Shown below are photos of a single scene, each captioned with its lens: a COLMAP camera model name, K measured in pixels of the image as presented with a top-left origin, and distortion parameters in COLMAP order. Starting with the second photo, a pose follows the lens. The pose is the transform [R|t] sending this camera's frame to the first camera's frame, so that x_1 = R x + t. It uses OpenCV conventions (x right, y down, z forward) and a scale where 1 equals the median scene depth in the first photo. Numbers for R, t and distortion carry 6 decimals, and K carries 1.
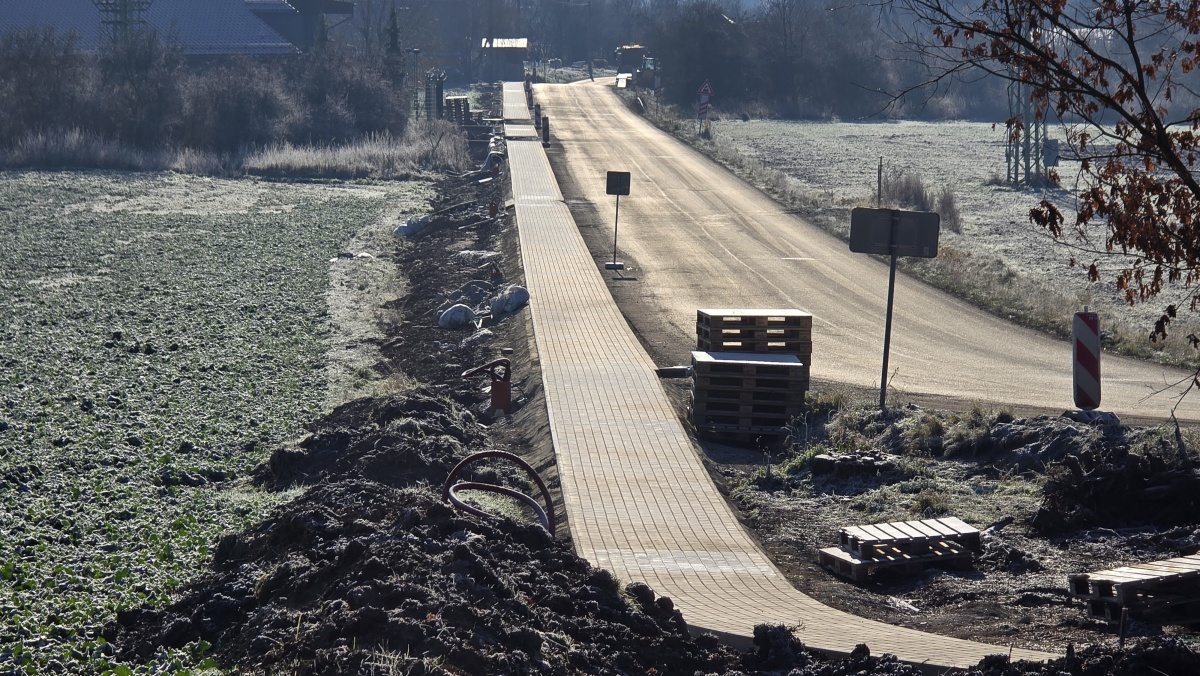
lens RADIAL K [[4826.1, 0, 600.0], [0, 4826.1, 338.0], [0, 0, 1]] dist [0.148955, 1.575006]
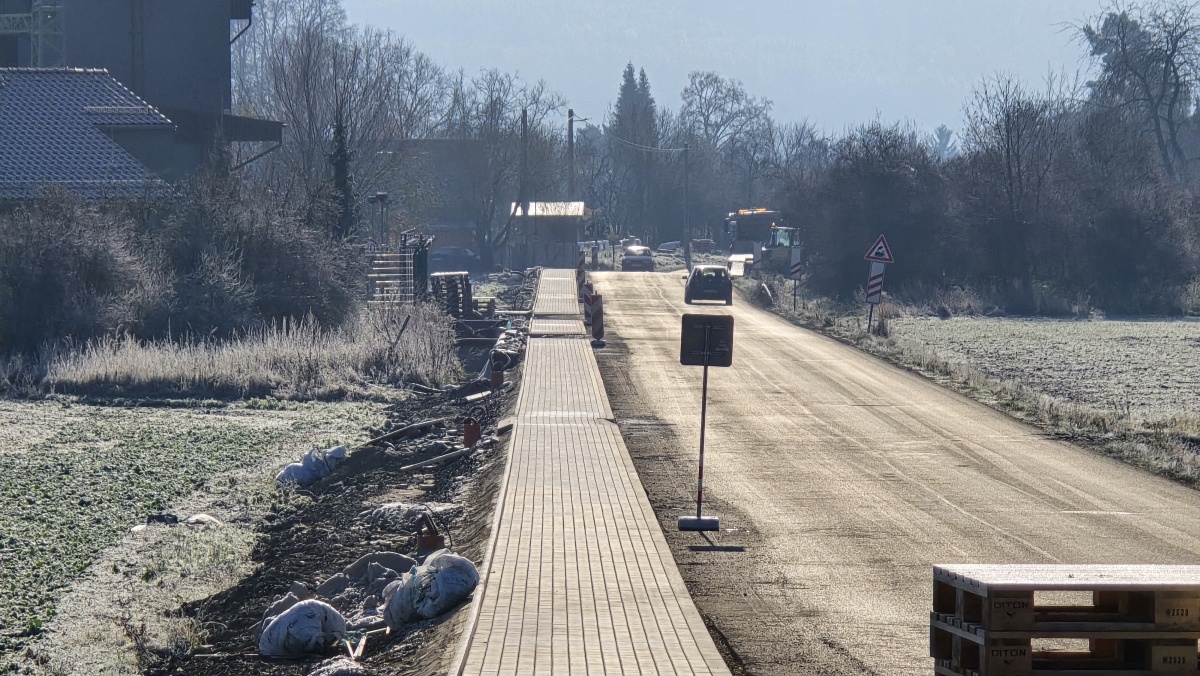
lens RADIAL K [[4826.1, 0, 600.0], [0, 4826.1, 338.0], [0, 0, 1]] dist [0.148955, 1.575006]
pose [[0.999551, -0.005343, -0.029493, 0.006514], [0.003162, 0.997292, -0.073482, 0.000871], [0.029805, 0.073356, 0.996860, 0.495110]]
